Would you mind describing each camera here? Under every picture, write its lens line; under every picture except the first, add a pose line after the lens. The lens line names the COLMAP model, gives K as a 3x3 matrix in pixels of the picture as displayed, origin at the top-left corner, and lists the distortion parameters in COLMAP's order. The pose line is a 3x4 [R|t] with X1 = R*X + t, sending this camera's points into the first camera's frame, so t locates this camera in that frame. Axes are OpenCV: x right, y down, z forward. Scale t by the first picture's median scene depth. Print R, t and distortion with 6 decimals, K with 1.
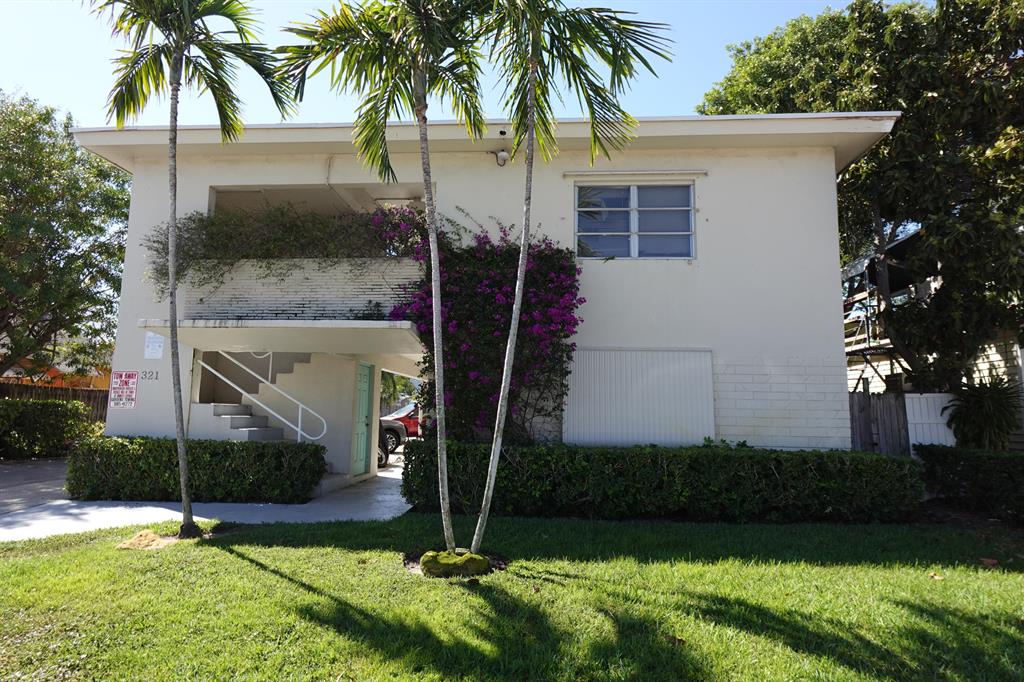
lens RADIAL K [[577.3, 0, 512.0], [0, 577.3, 341.0], [0, 0, 1]] dist [-0.002175, -0.000345]
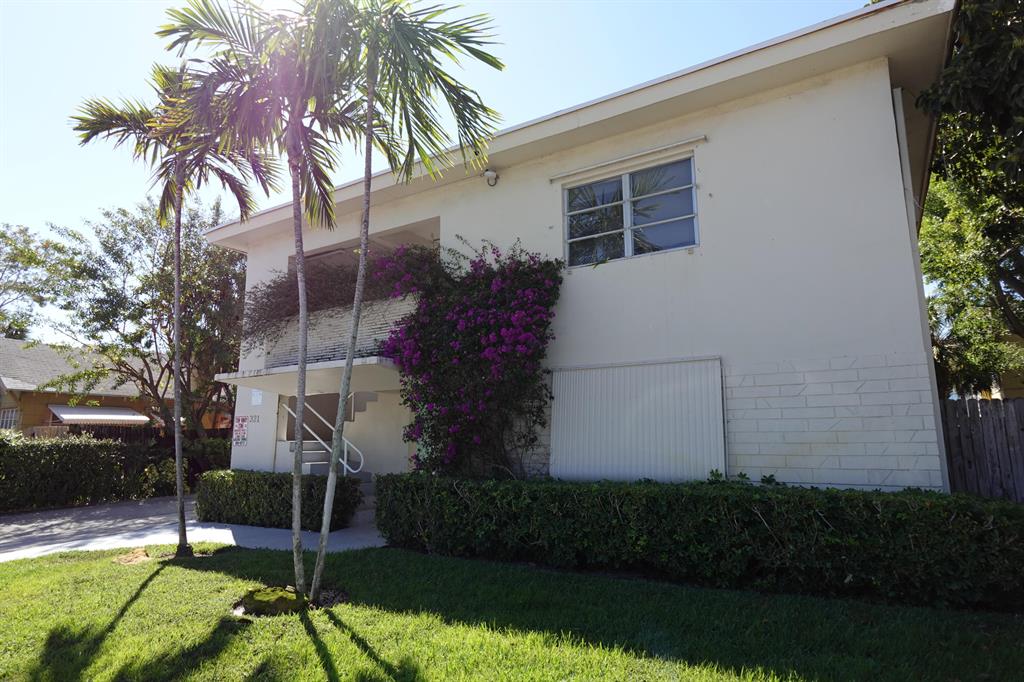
lens RADIAL K [[577.3, 0, 512.0], [0, 577.3, 341.0], [0, 0, 1]] dist [-0.002175, -0.000345]
pose [[0.885908, -0.101374, -0.452647, 0.439992], [0.076877, 0.994420, -0.072247, 0.027639], [0.457445, 0.029206, 0.888758, 0.172482]]
